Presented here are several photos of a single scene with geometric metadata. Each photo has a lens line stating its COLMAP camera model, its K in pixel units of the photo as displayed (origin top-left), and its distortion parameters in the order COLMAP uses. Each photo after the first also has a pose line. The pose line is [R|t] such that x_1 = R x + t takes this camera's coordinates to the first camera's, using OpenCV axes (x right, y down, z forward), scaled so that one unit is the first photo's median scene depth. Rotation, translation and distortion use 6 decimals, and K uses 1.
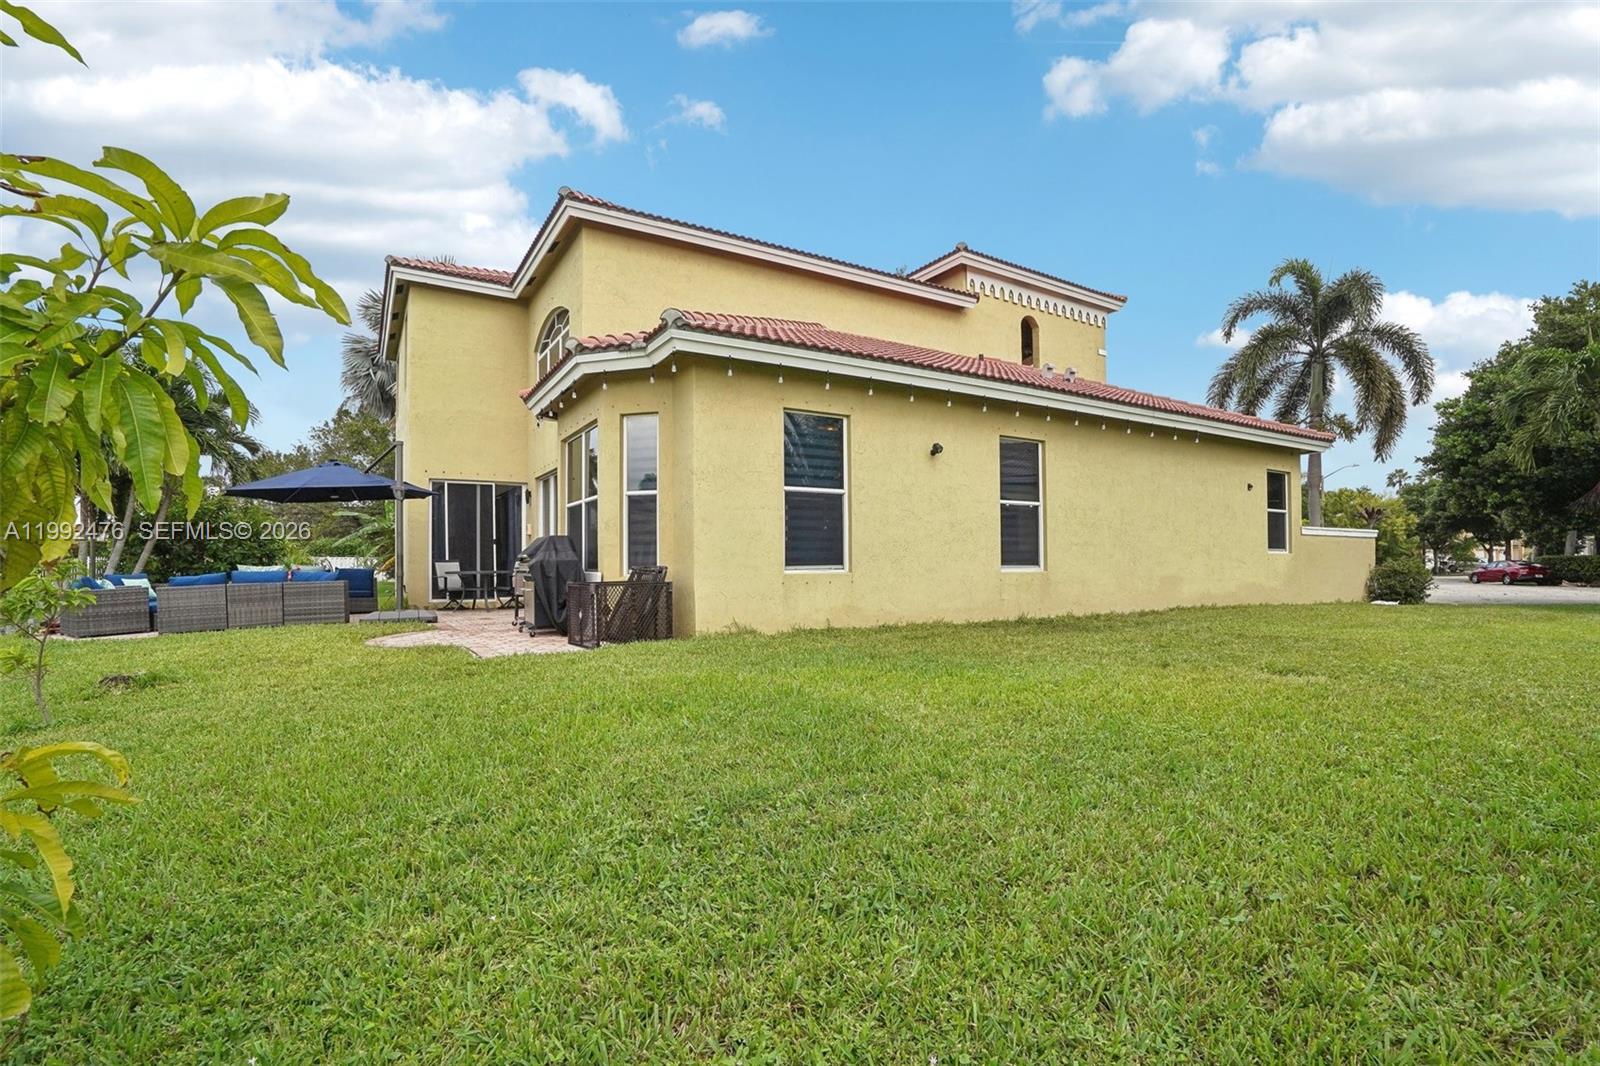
lens RADIAL K [[756.2, 0, 801.6], [0, 756.2, 538.2], [0, 0, 1]] dist [-0.054176, 0.019619]
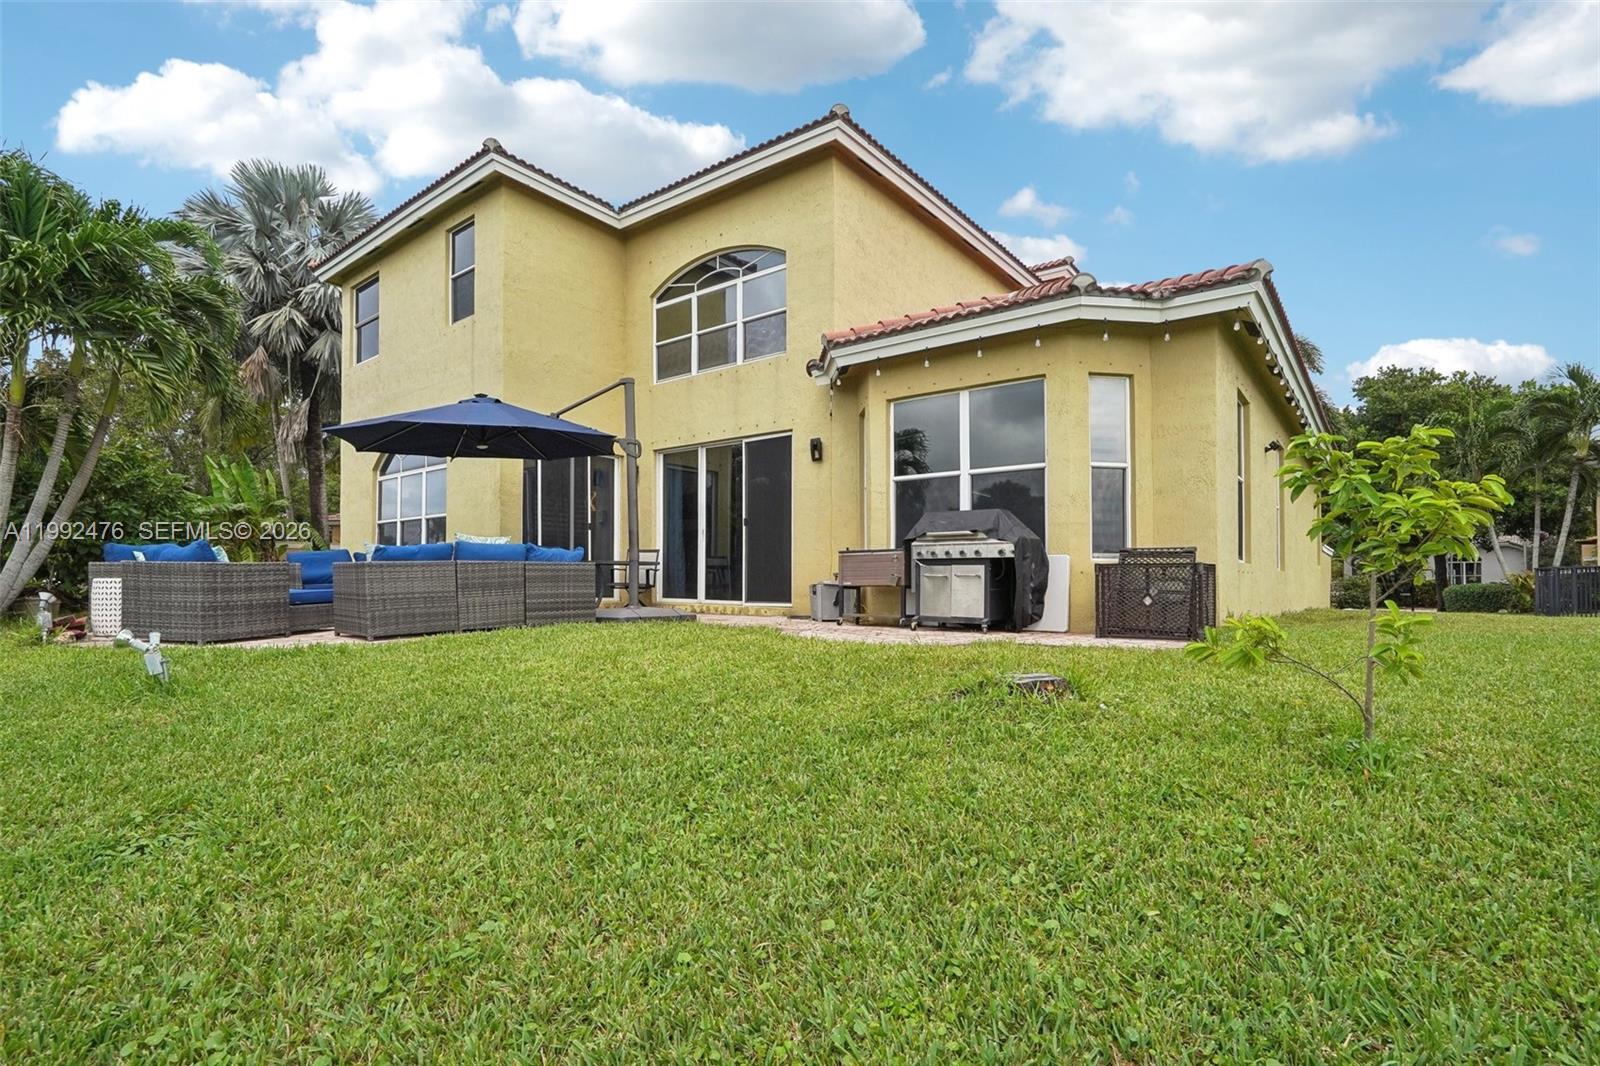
lens RADIAL K [[756.2, 0, 801.6], [0, 756.2, 538.2], [0, 0, 1]] dist [-0.054176, 0.019619]
pose [[0.929669, 0.036453, 0.366589, -0.666608], [-0.026059, 0.999107, -0.033264, 0.050801], [-0.367474, 0.021371, 0.929788, 0.247251]]
